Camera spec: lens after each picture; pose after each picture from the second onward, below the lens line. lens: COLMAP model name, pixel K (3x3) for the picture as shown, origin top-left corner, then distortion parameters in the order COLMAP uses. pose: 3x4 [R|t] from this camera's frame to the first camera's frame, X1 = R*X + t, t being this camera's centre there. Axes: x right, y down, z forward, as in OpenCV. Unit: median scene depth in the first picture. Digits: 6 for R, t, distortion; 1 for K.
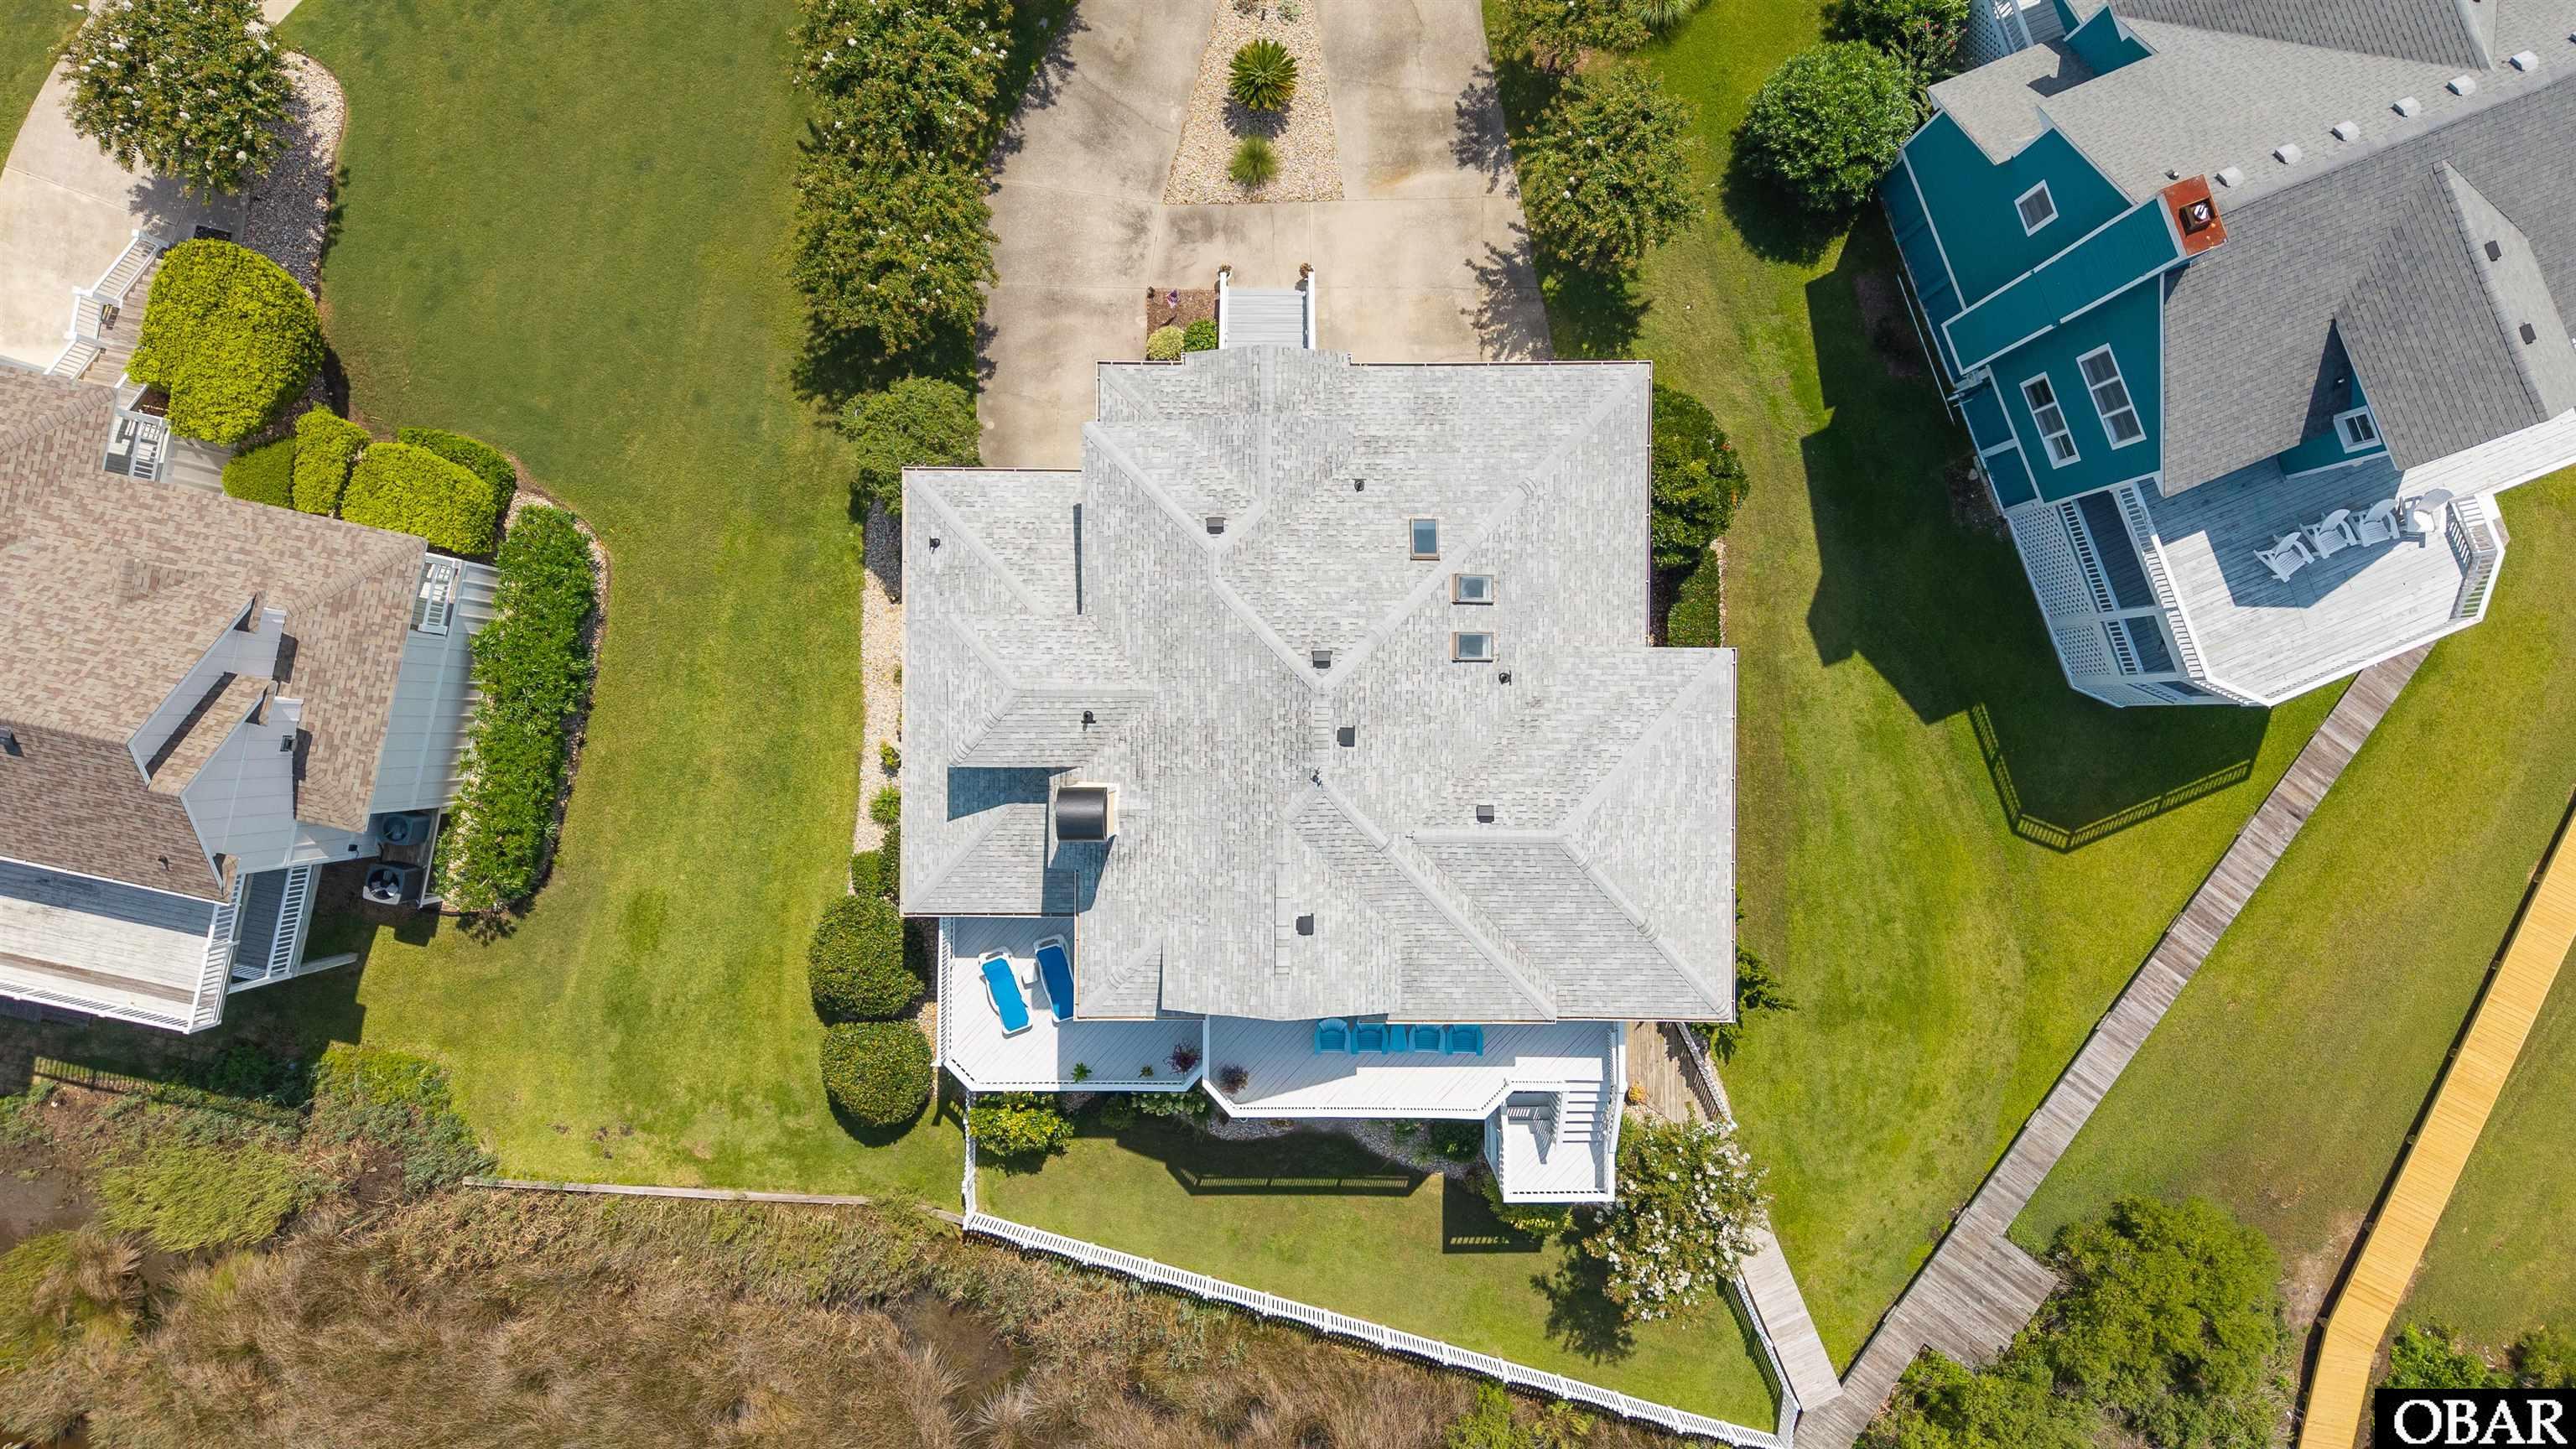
lens RADIAL K [[1773.9, 0, 1284.7], [0, 1773.9, 726.2], [0, 0, 1]] dist [0.037472, -0.046323]
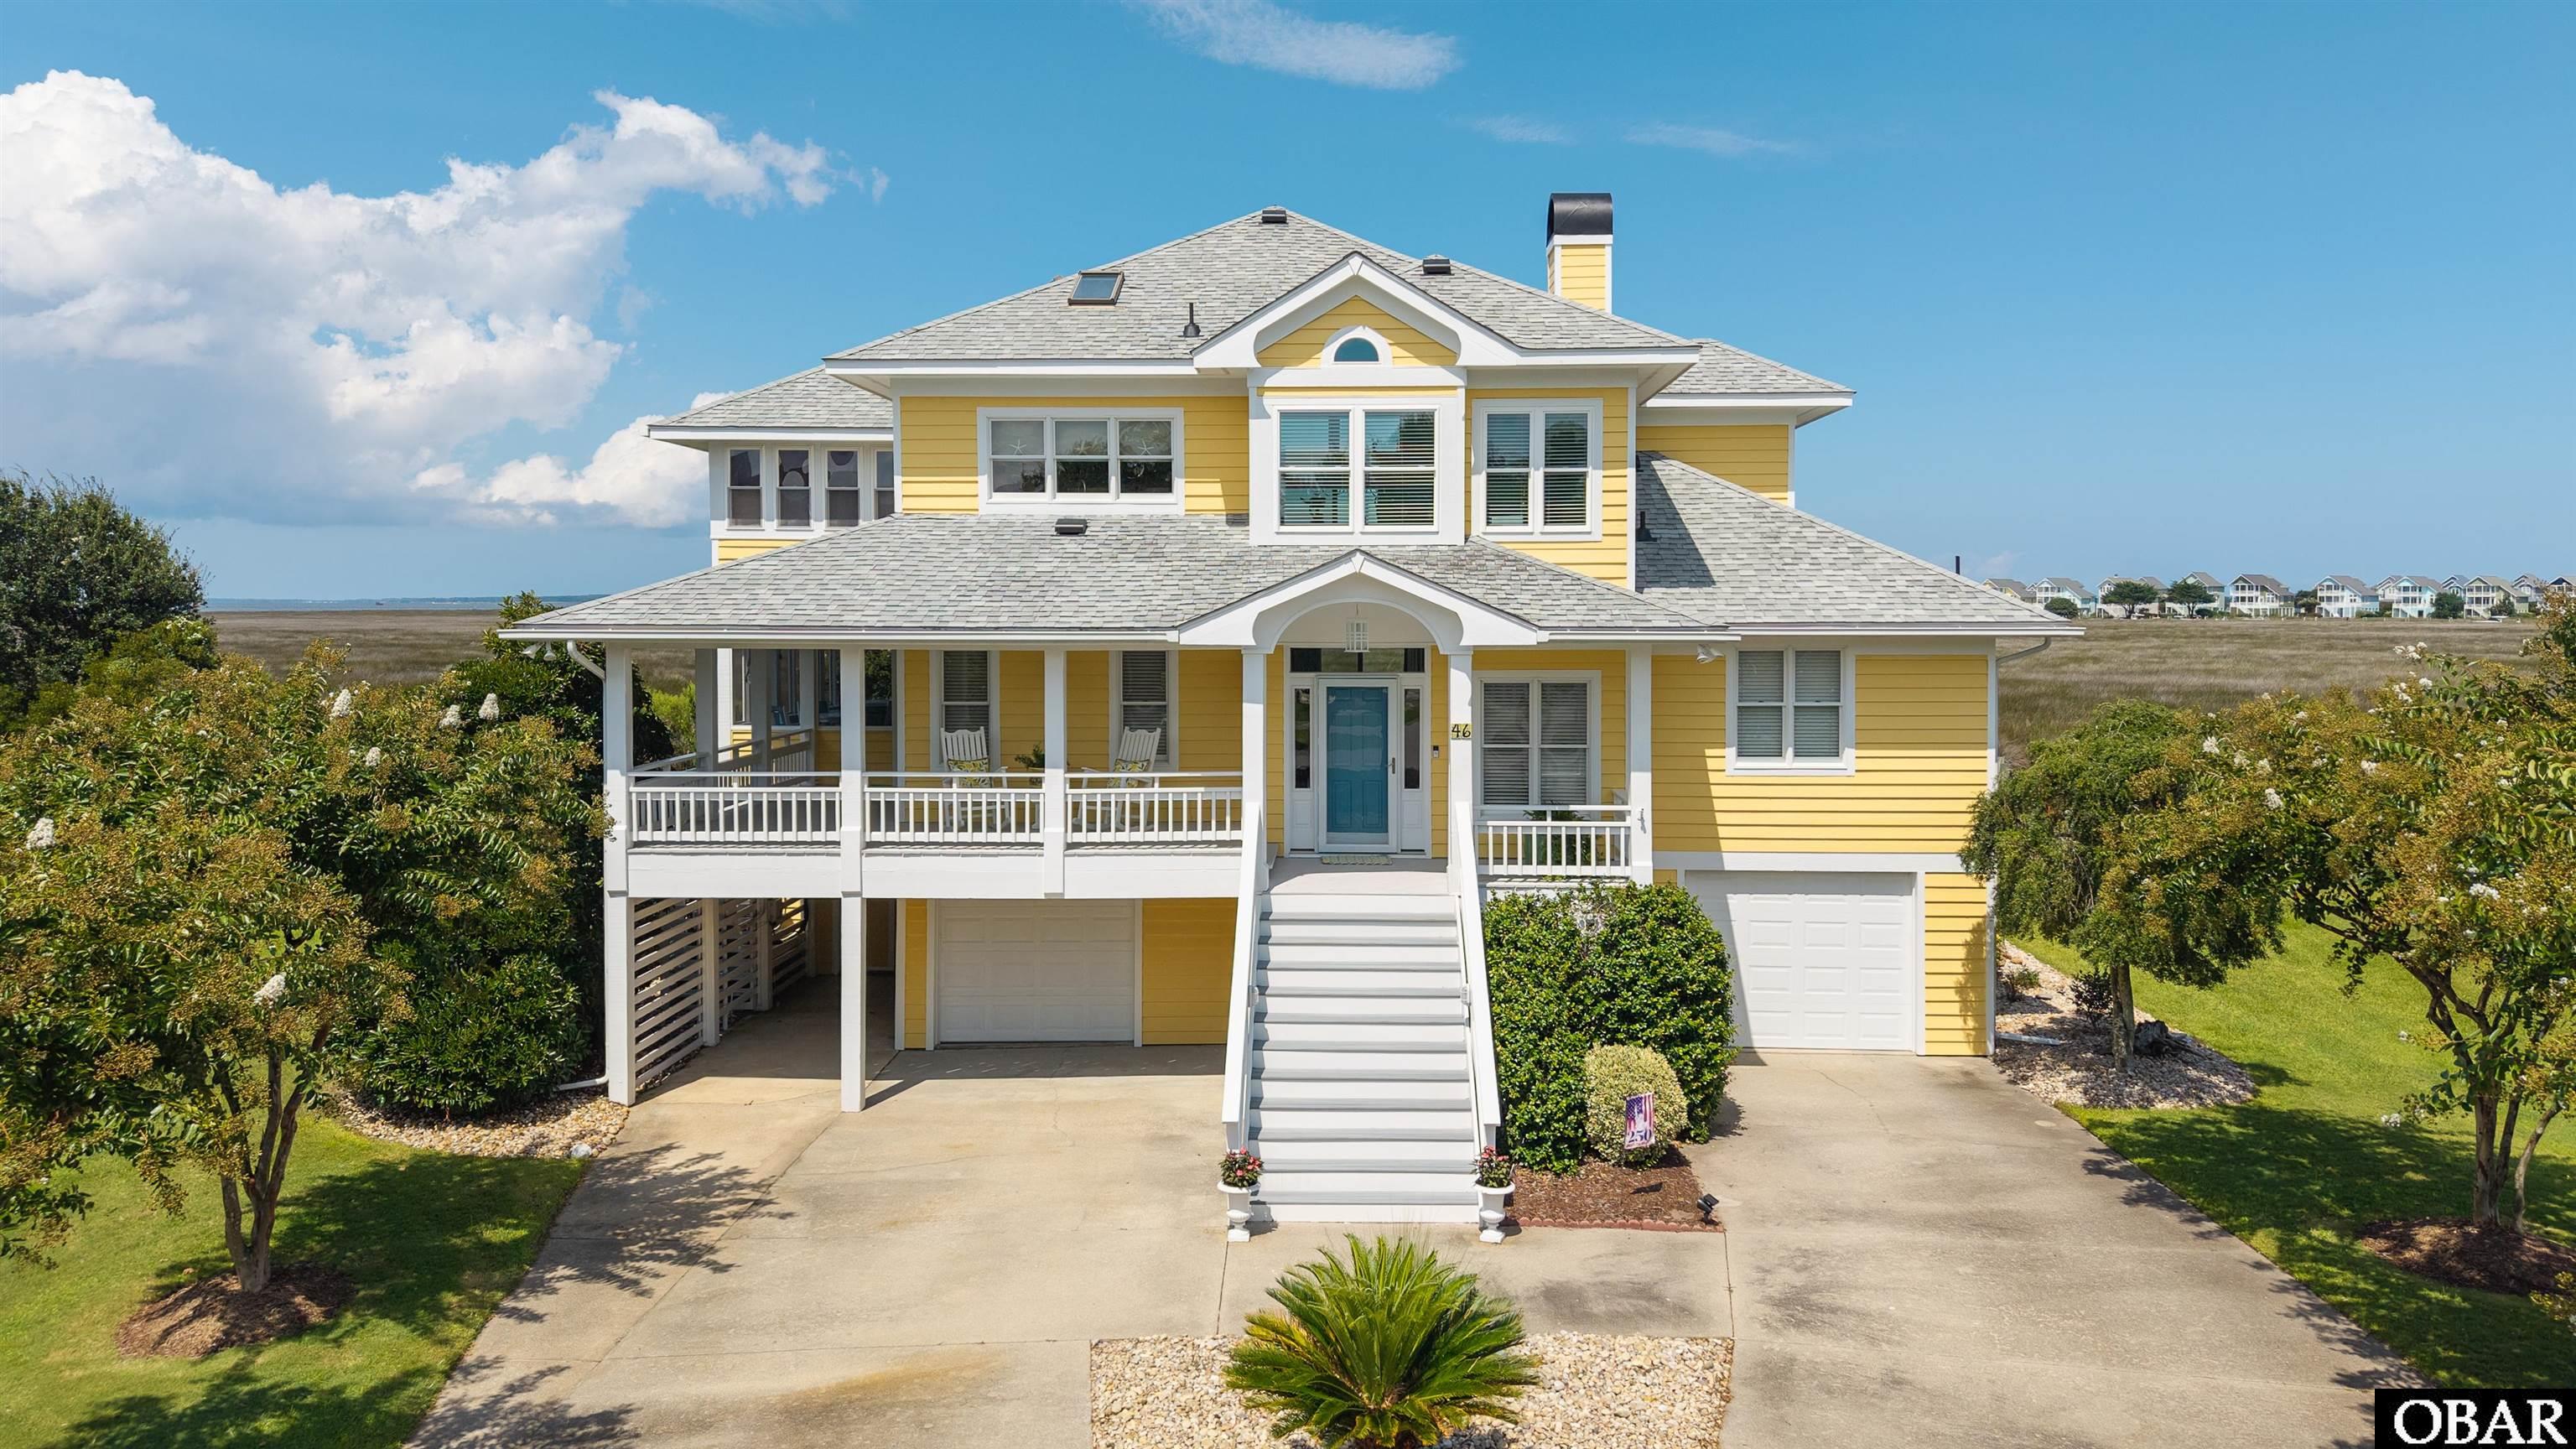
lens RADIAL K [[1773.9, 0, 1301.7], [0, 1773.9, 697.0], [0, 0, 1]] dist [0.037472, -0.046323]
pose [[-0.999638, -0.007826, 0.025730, -0.007514], [0.025983, -0.034214, 0.999077, -0.584252], [-0.006938, 0.999384, 0.034405, 0.903755]]
